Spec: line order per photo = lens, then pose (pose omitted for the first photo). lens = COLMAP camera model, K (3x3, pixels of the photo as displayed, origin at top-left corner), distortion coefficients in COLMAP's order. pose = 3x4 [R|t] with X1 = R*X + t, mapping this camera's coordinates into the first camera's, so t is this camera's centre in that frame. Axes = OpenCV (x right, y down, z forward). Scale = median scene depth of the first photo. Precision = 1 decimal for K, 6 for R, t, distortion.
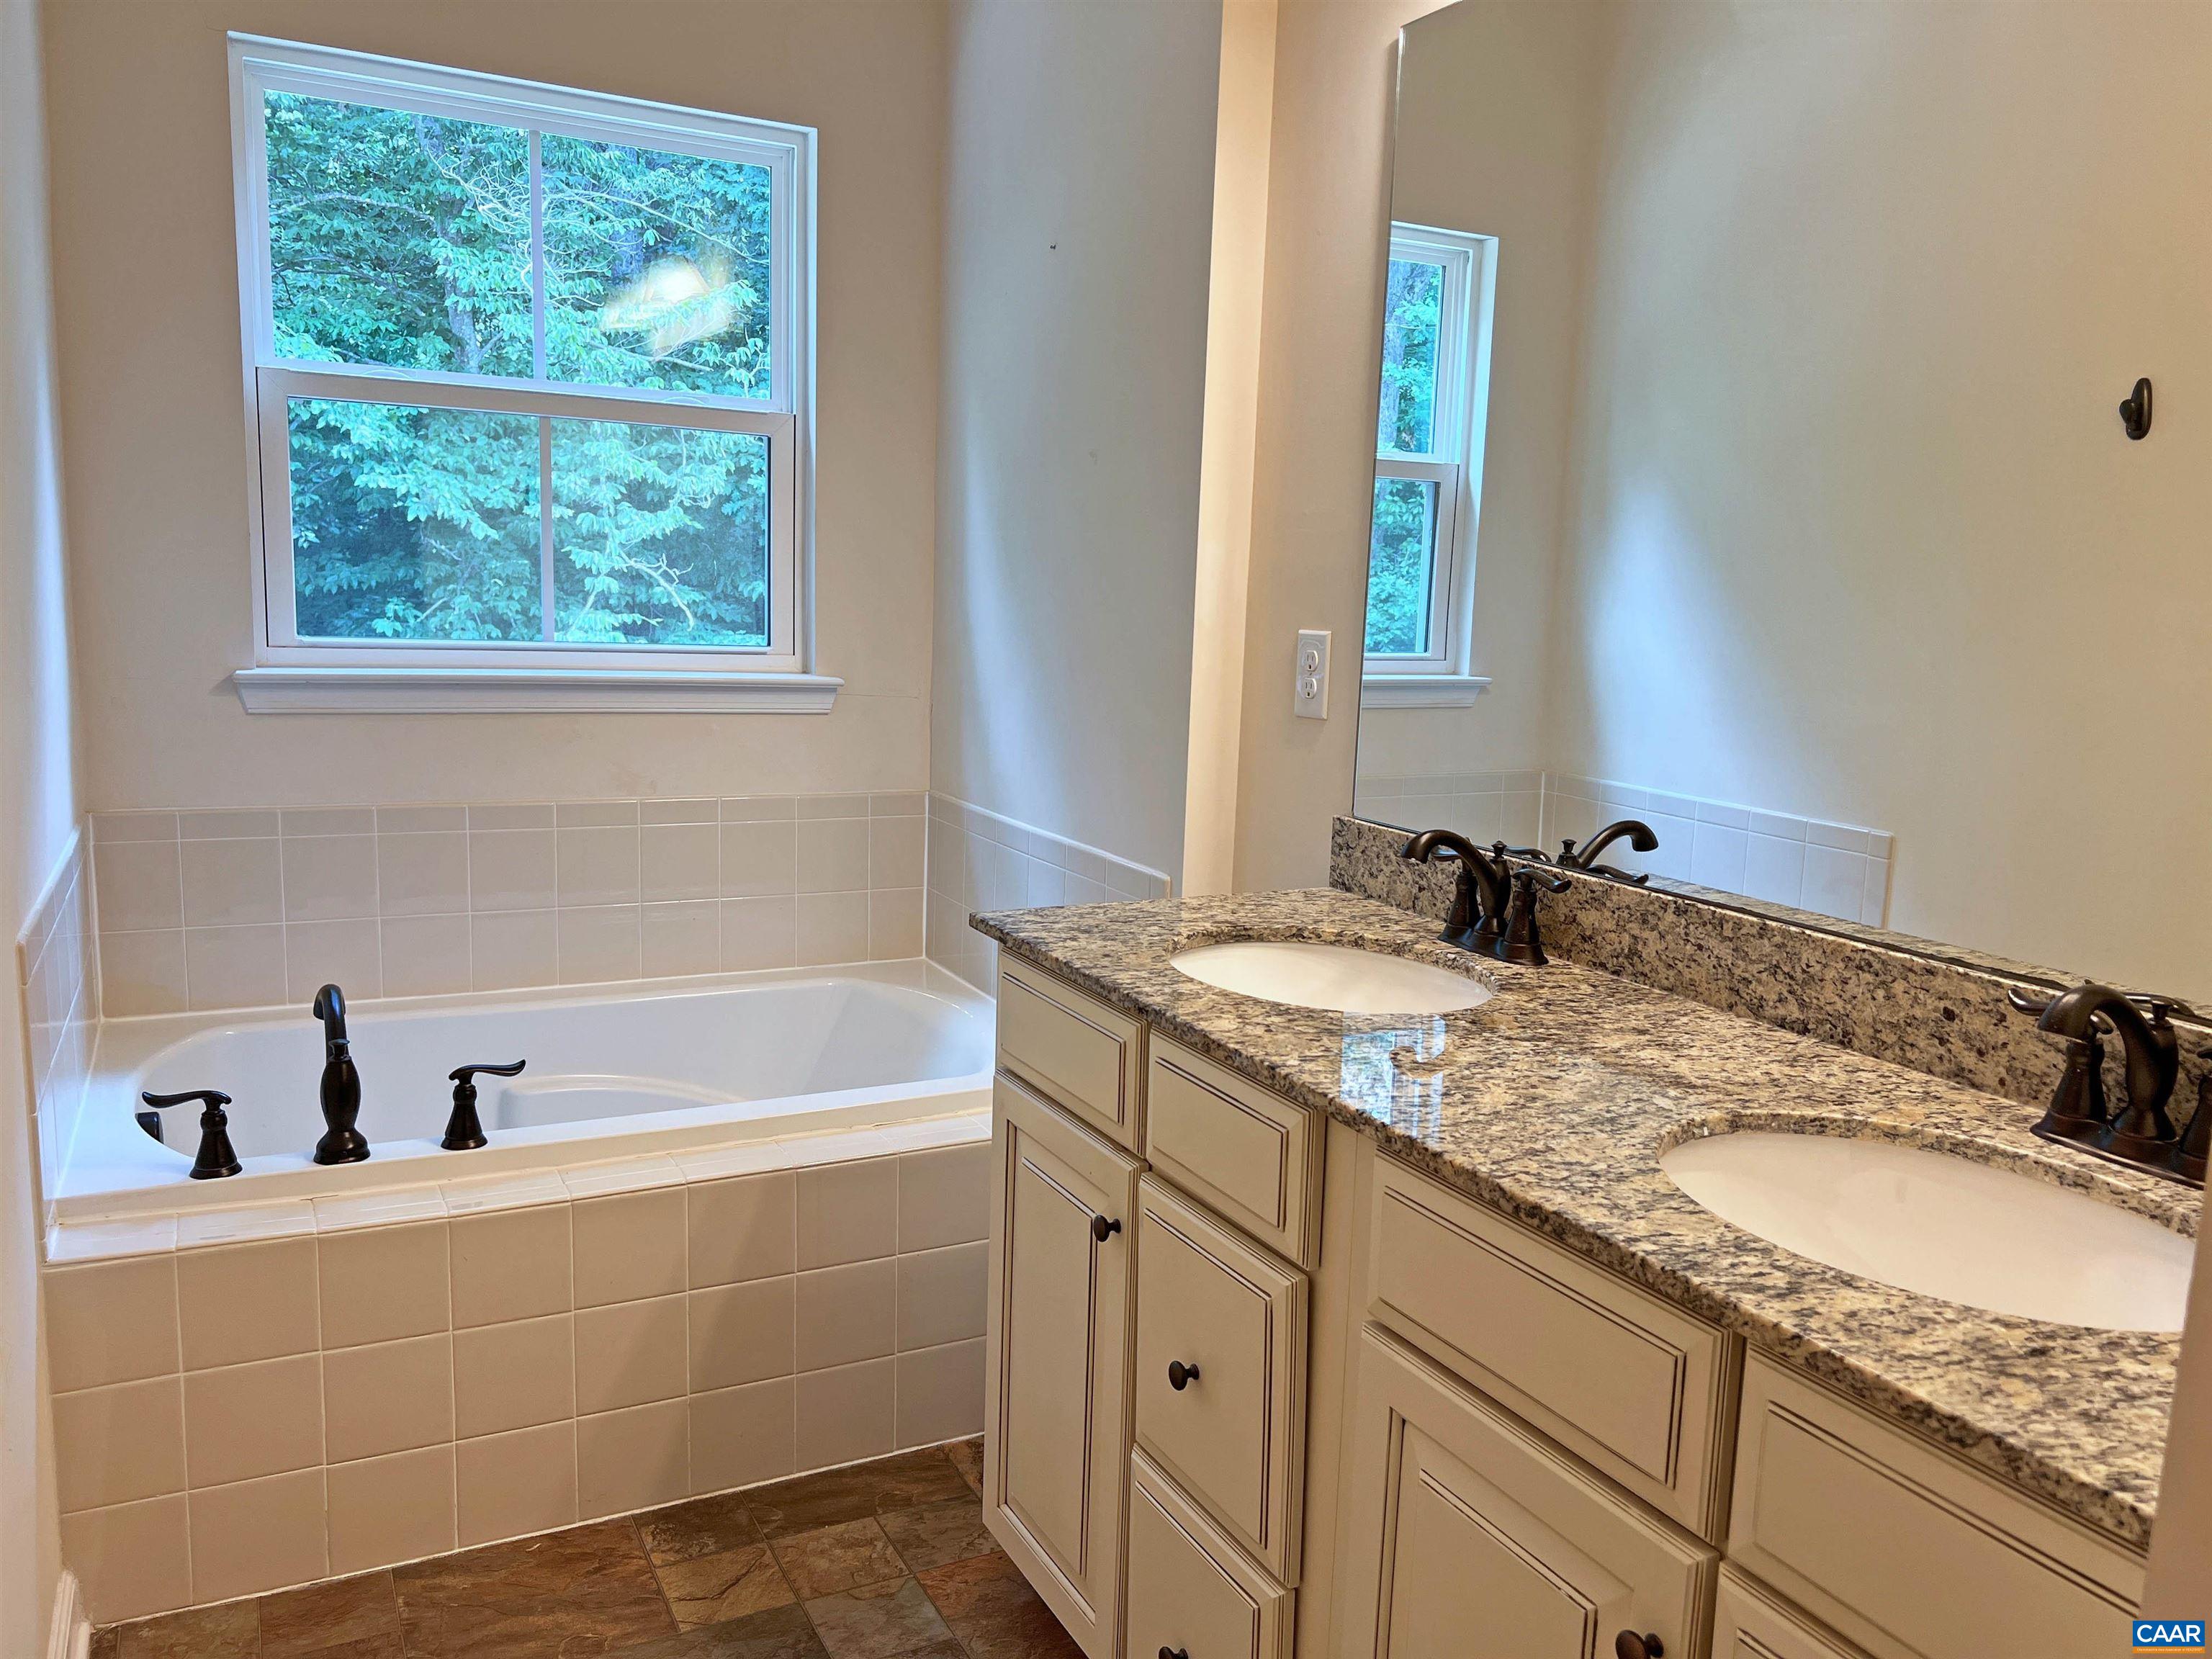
lens RADIAL K [[1665.4, 0, 1105.8], [0, 1665.4, 829.5], [0, 0, 1]] dist [0.054261, -0.066599]
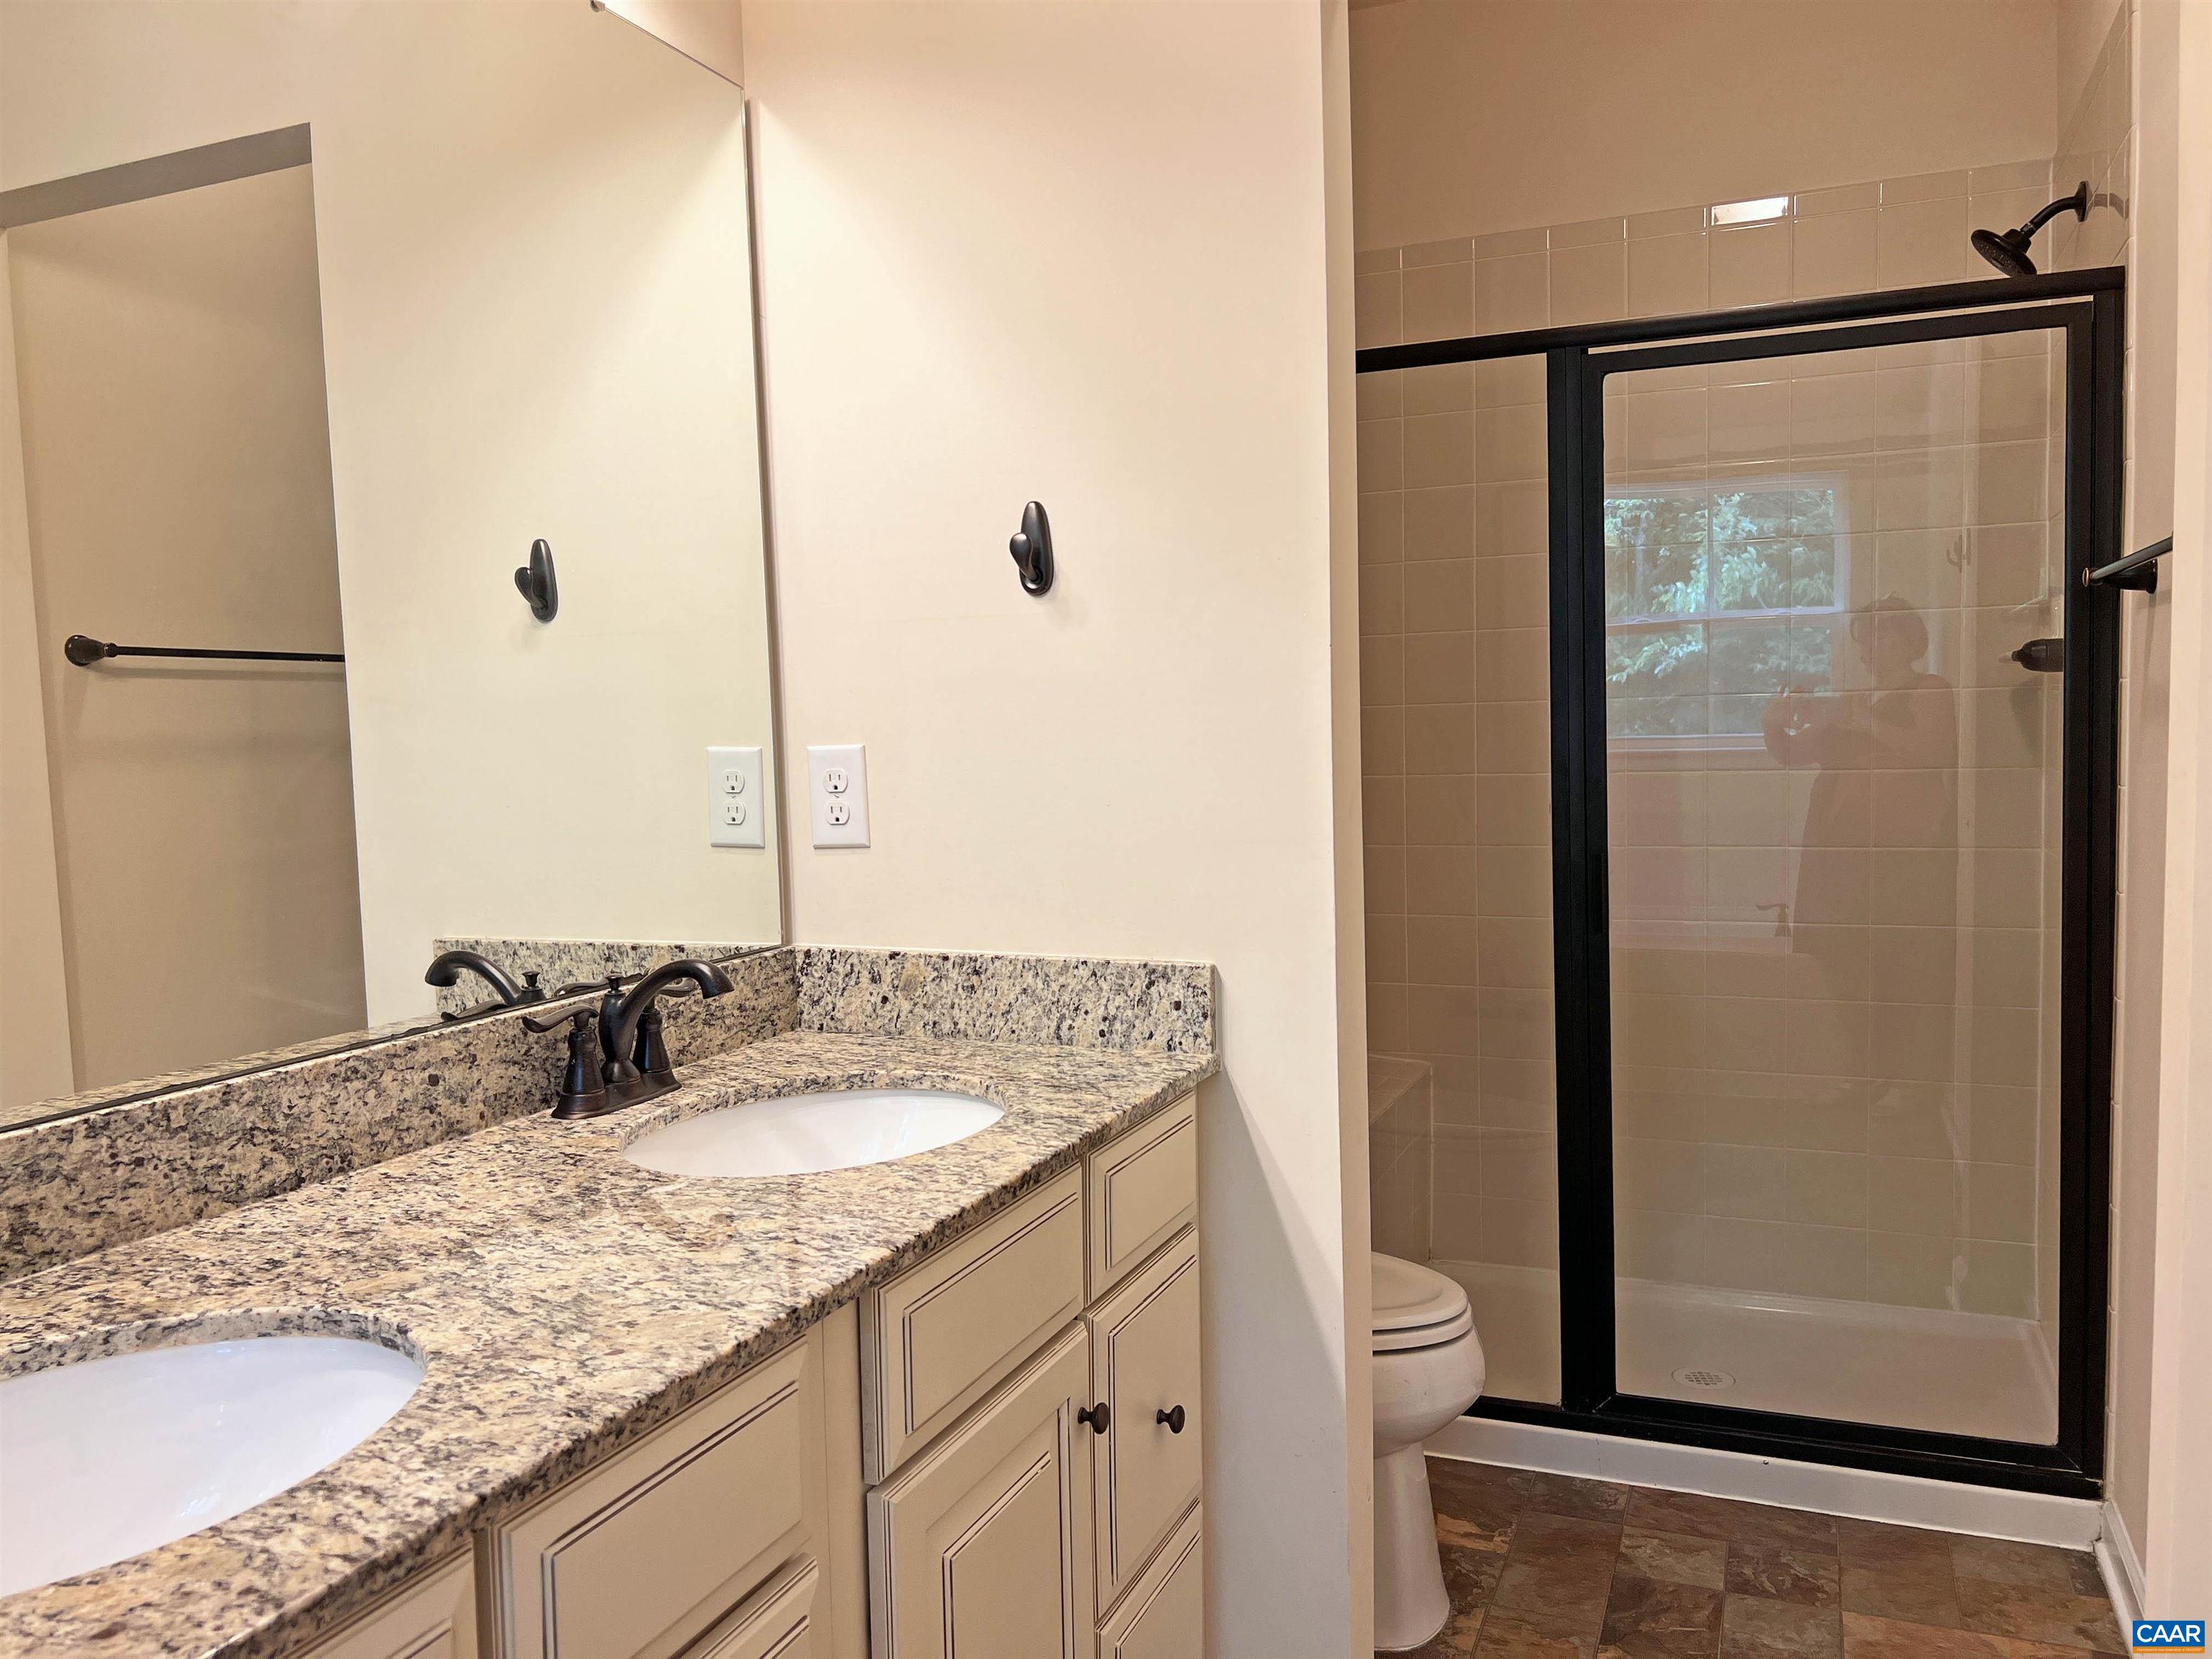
lens RADIAL K [[1665.4, 0, 1111.5], [0, 1665.4, 835.0], [0, 0, 1]] dist [0.054261, -0.066599]
pose [[-0.648078, -0.072297, 0.758135, -0.492801], [0.114268, 0.974984, 0.190656, -0.170636], [-0.752953, 0.210190, -0.623604, 1.214658]]
